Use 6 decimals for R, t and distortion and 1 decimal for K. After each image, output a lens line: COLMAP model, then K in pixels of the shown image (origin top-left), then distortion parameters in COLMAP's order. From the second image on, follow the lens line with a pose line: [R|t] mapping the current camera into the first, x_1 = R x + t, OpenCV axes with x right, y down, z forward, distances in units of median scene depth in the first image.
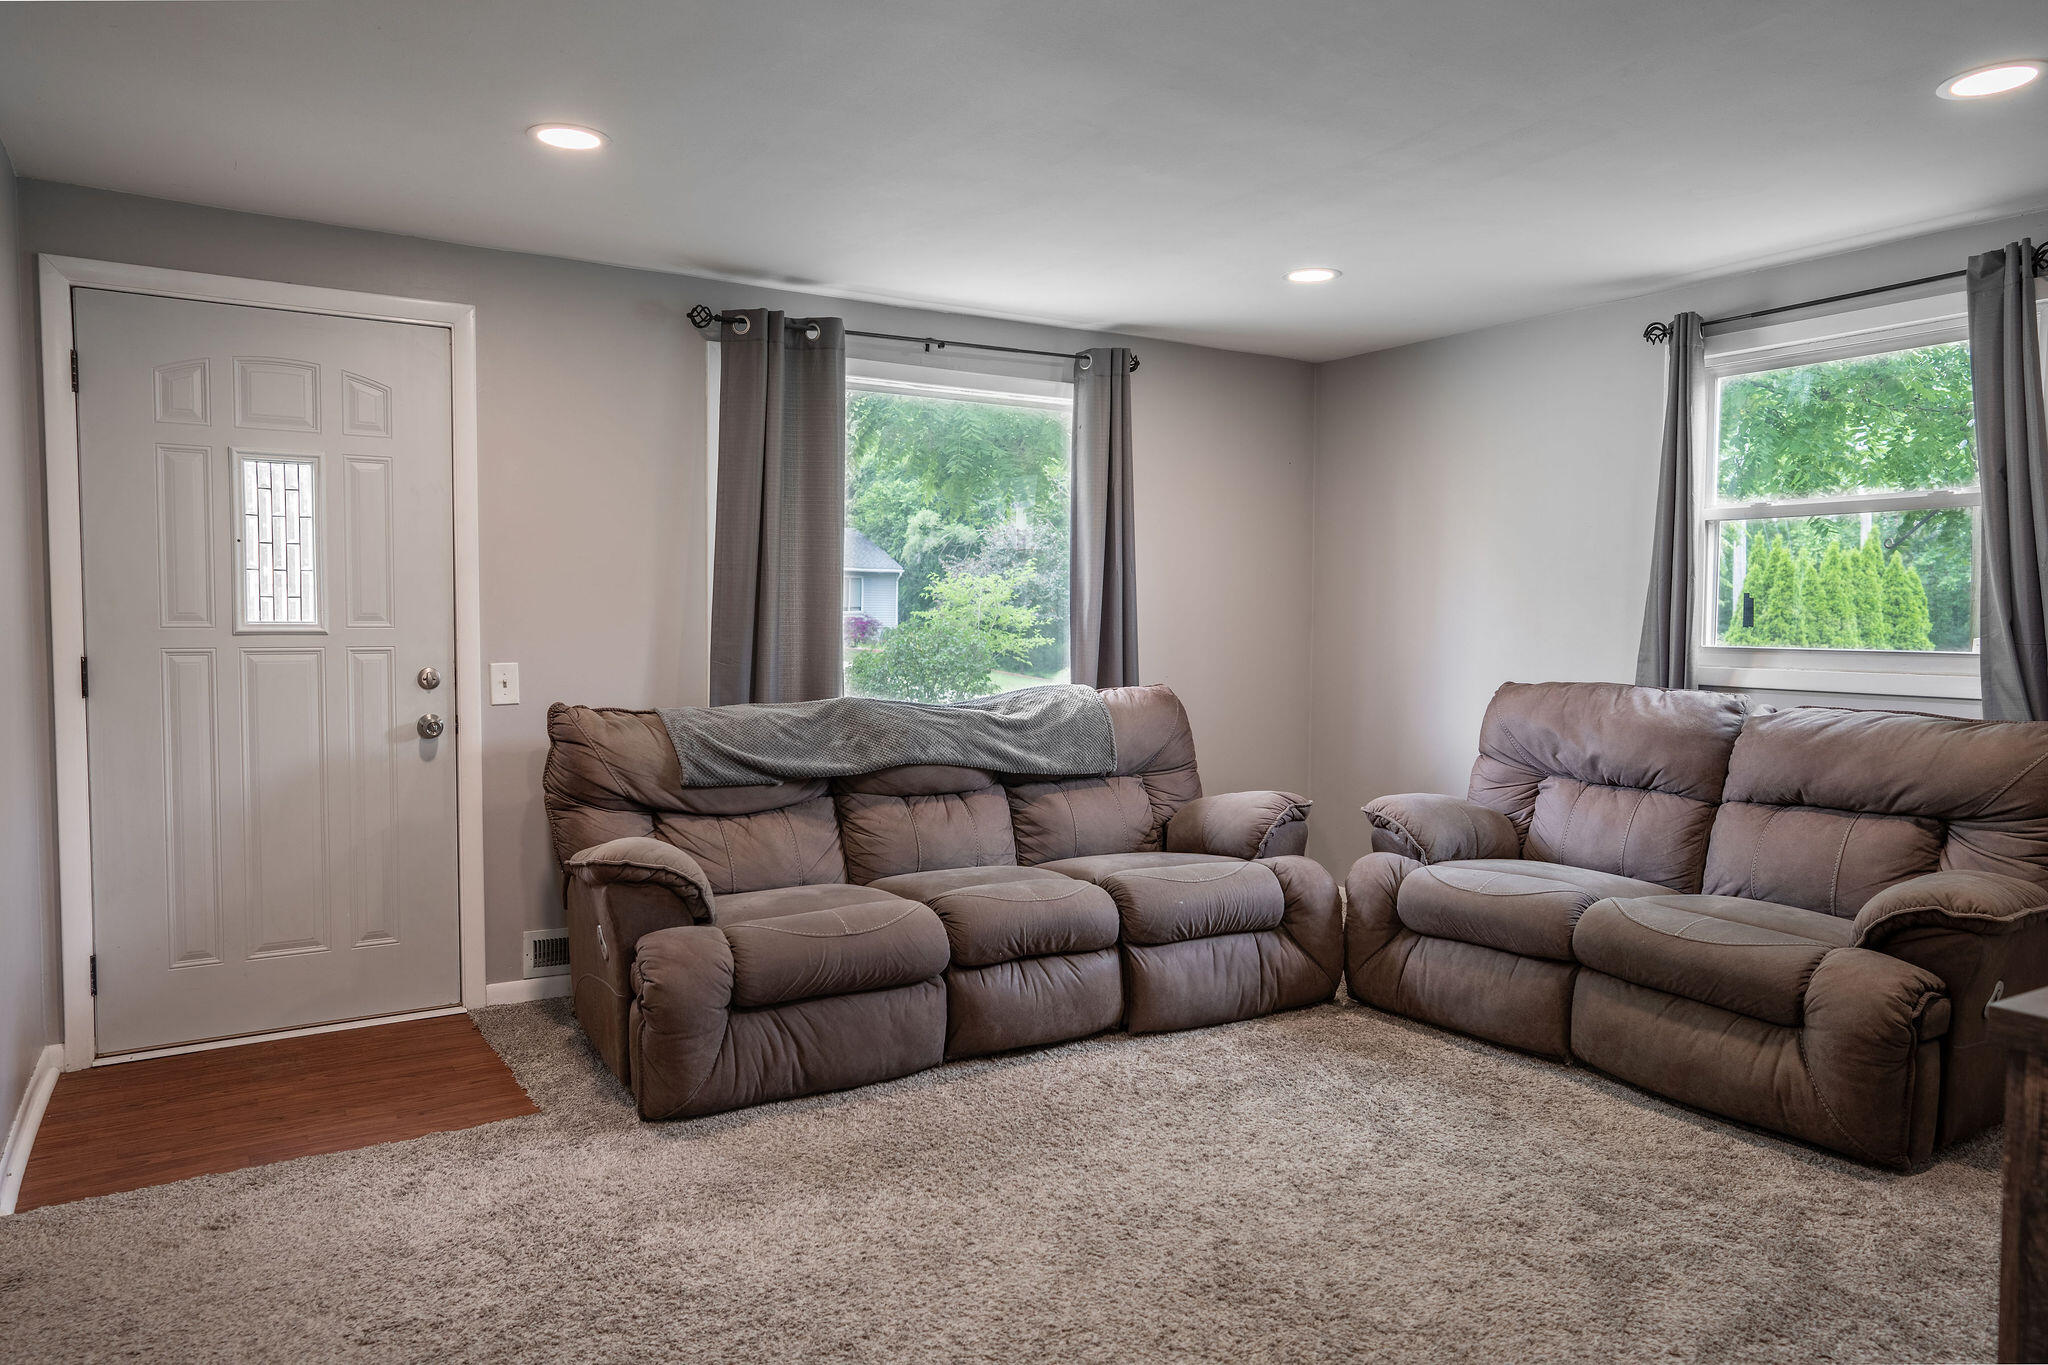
lens RADIAL K [[1363.6, 0, 1016.1], [0, 1363.6, 682.6], [0, 0, 1]] dist [-0.042747, 0.055389]
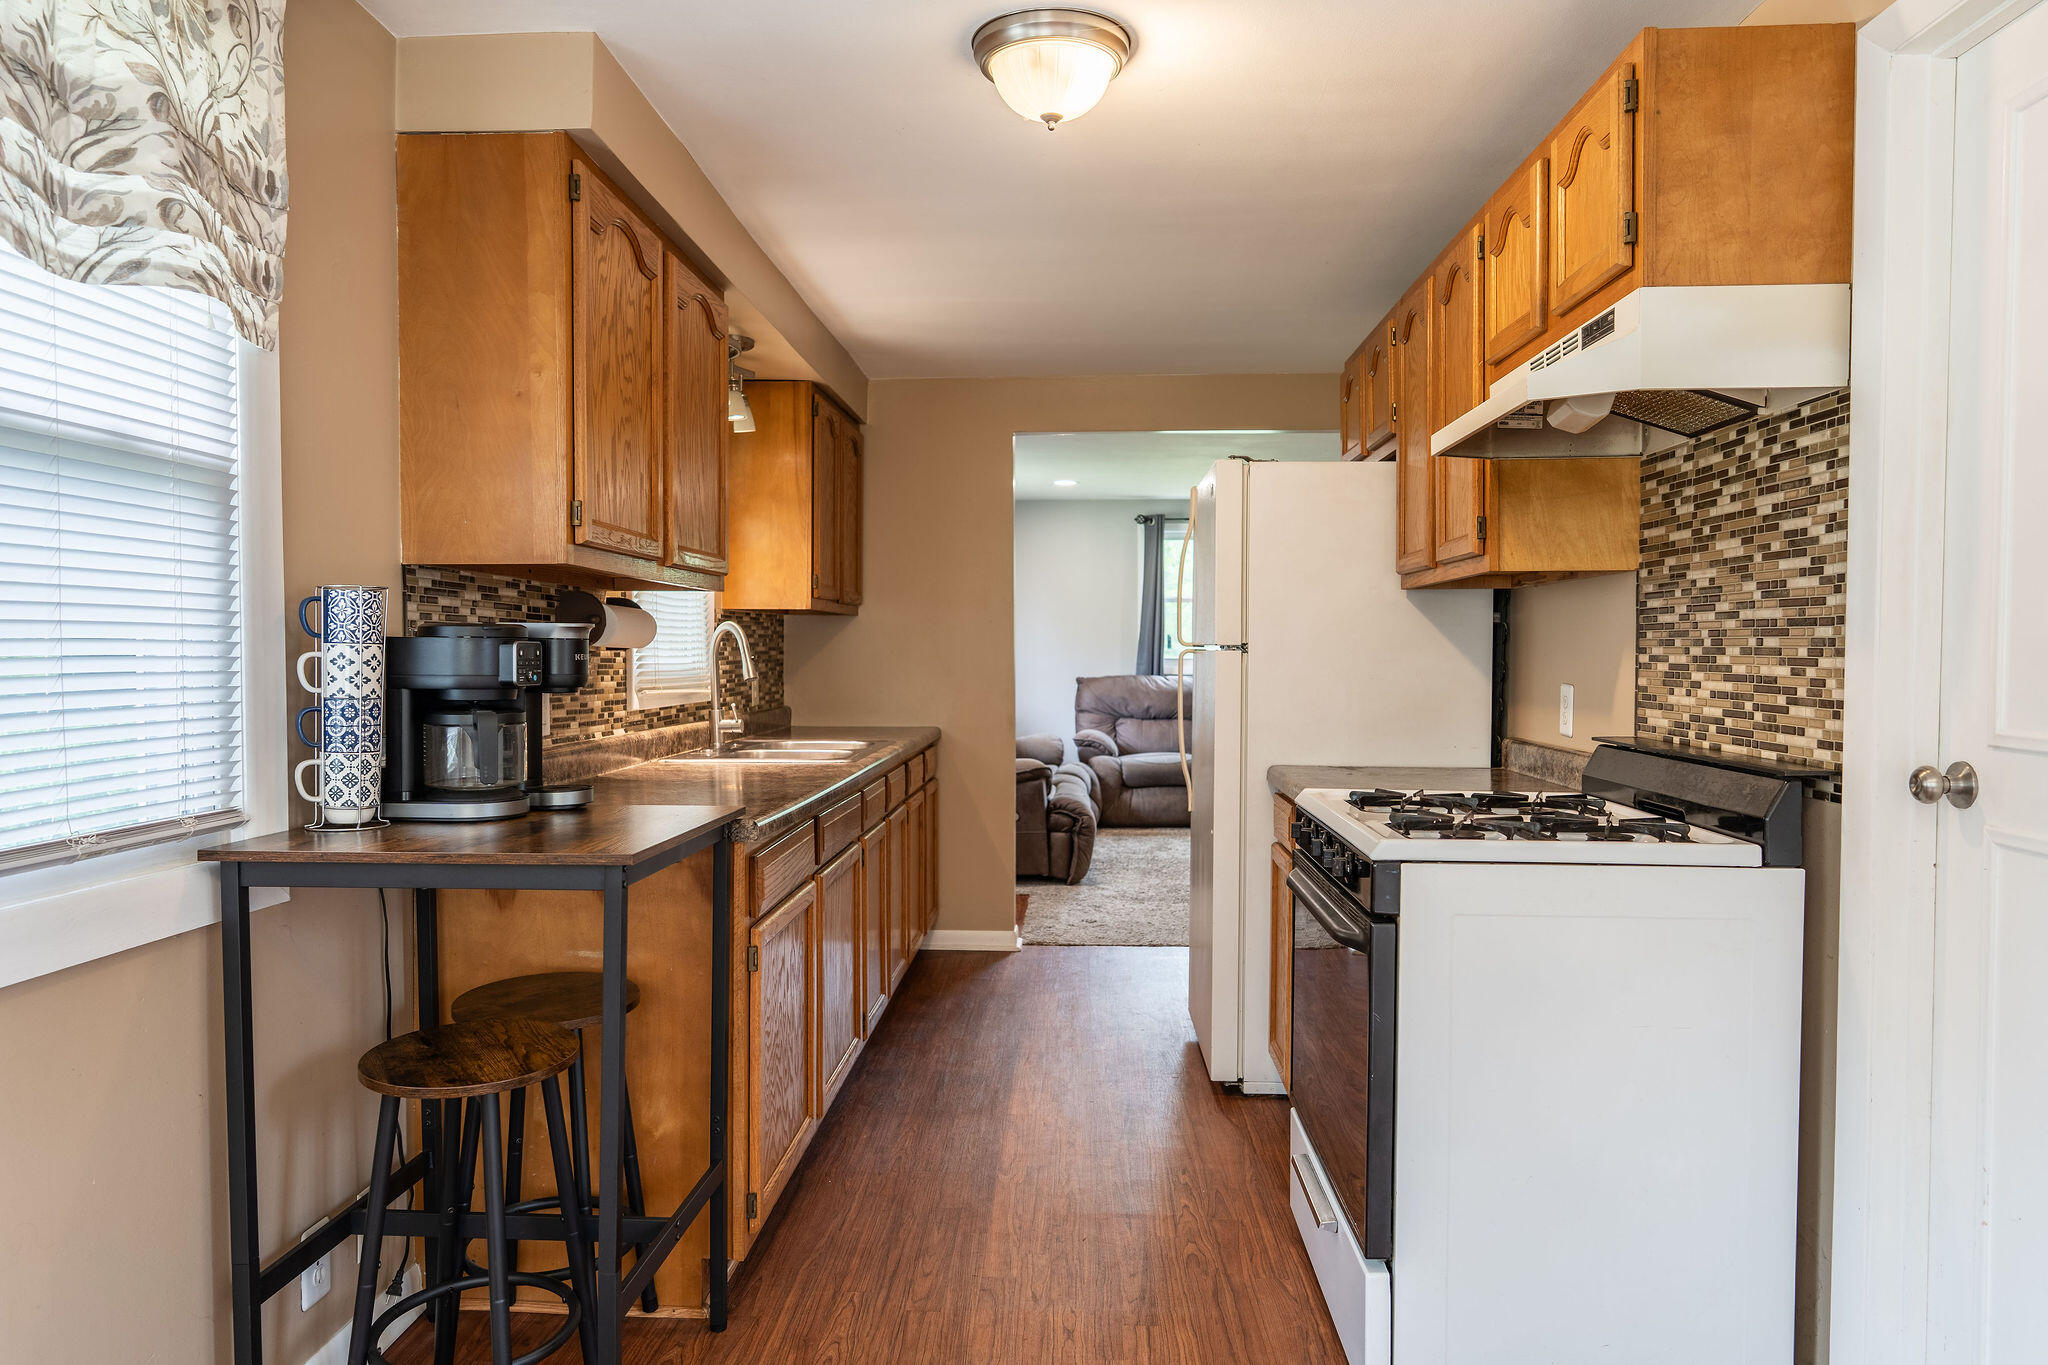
lens RADIAL K [[1363.6, 0, 1016.1], [0, 1363.6, 682.6], [0, 0, 1]] dist [-0.042747, 0.055389]
pose [[0.569736, -0.034433, 0.821106, -1.739990], [0.047275, 0.998841, 0.009084, -0.019015], [-0.820467, 0.033642, 0.570703, -0.140881]]
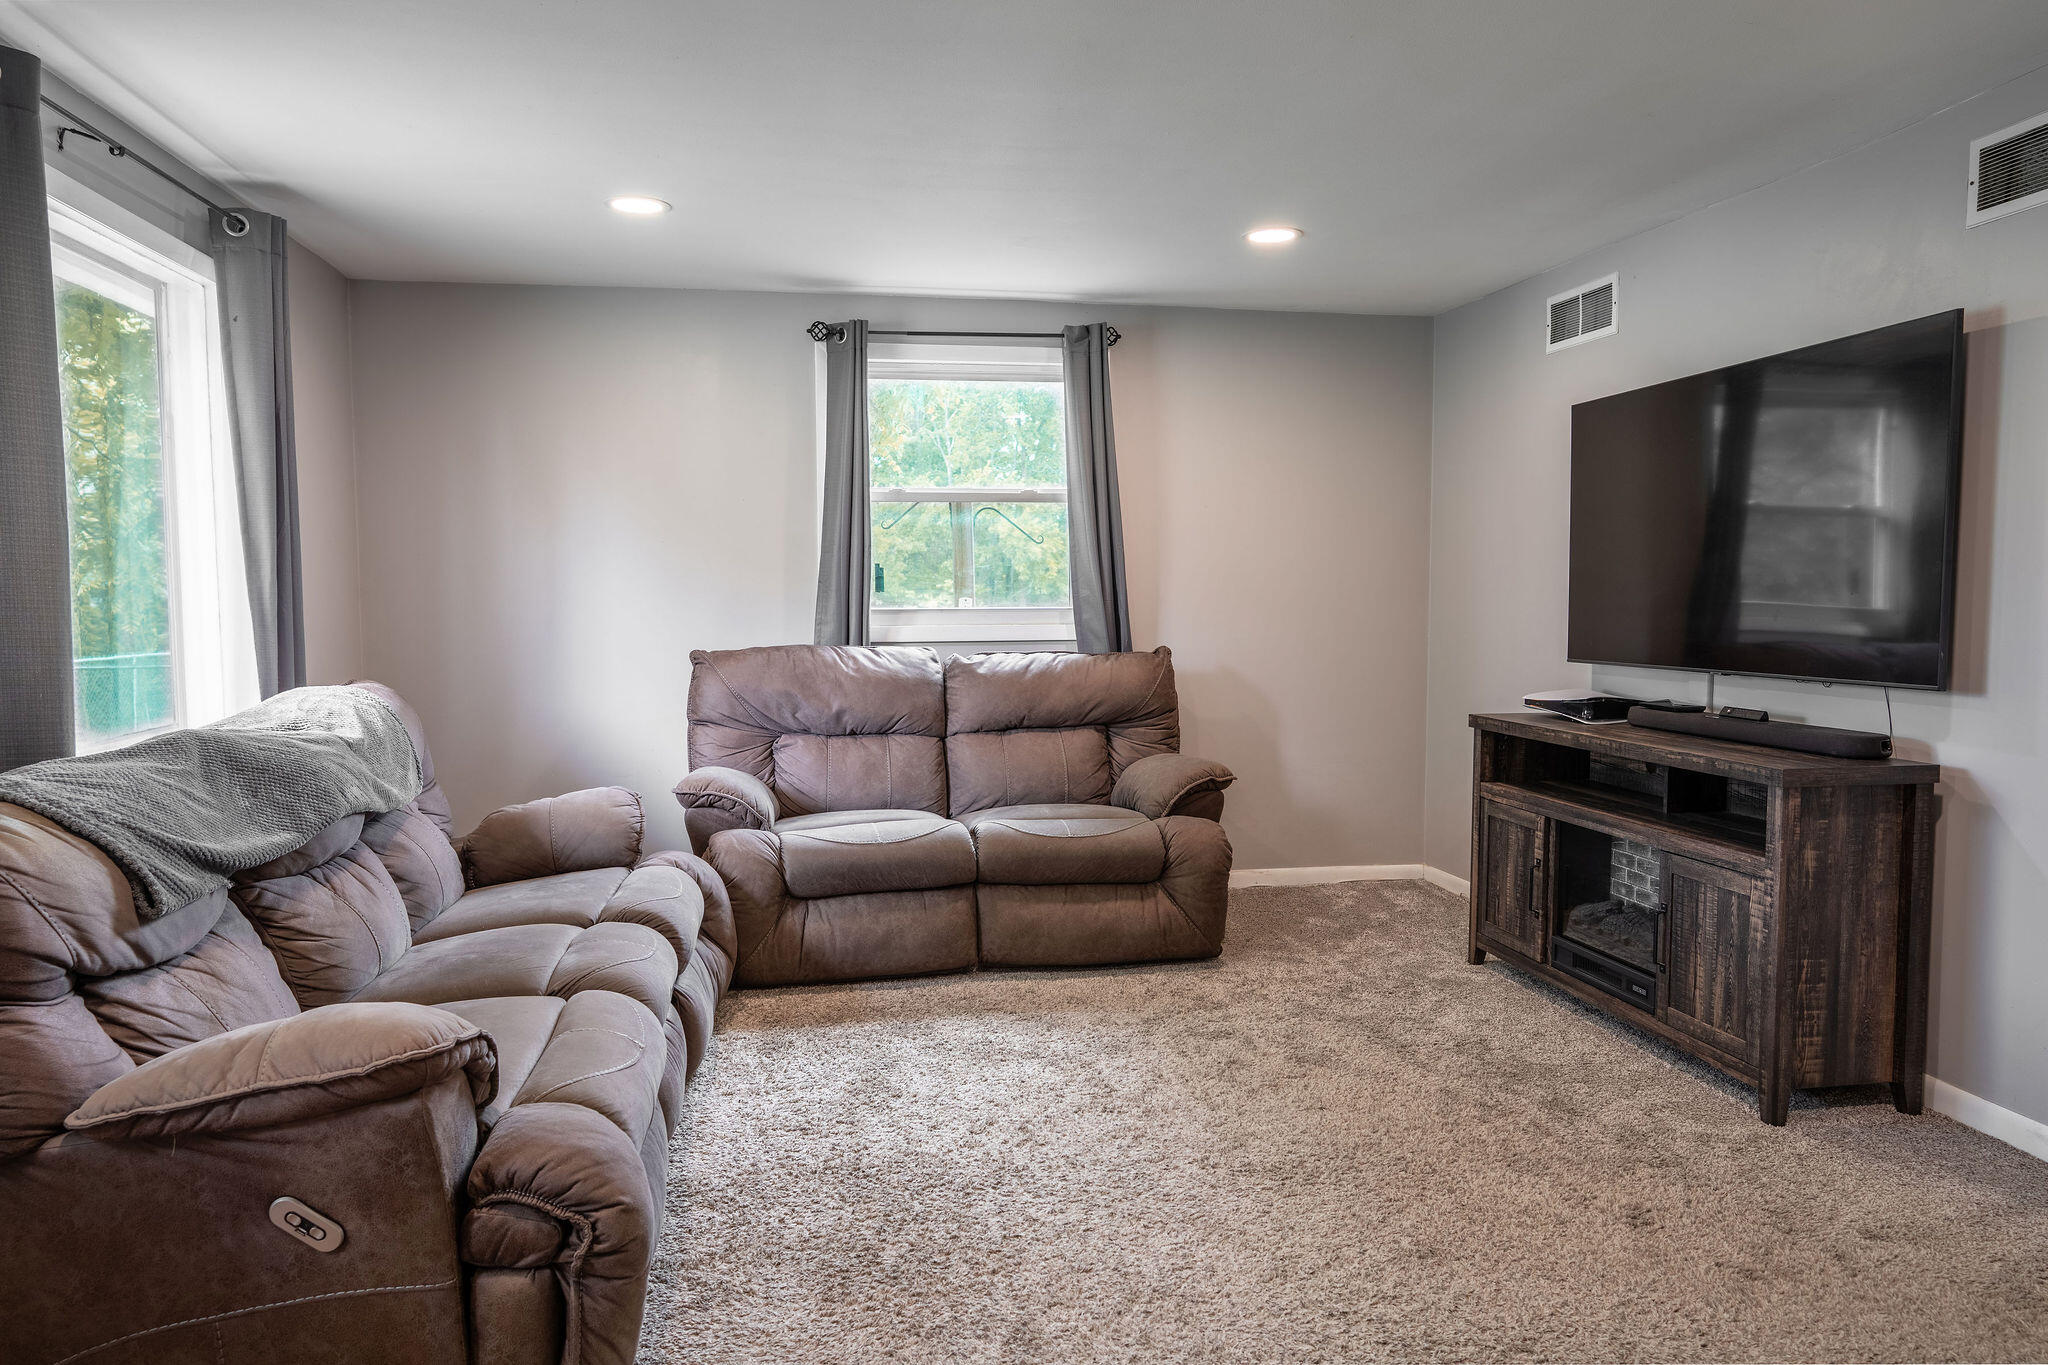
lens RADIAL K [[1363.6, 0, 1016.1], [0, 1363.6, 682.6], [0, 0, 1]] dist [-0.042747, 0.055389]
pose [[0.374159, -0.075025, 0.924325, -0.600904], [0.055084, 0.996760, 0.058607, -0.028337], [-0.925727, 0.028987, 0.377080, 0.490795]]
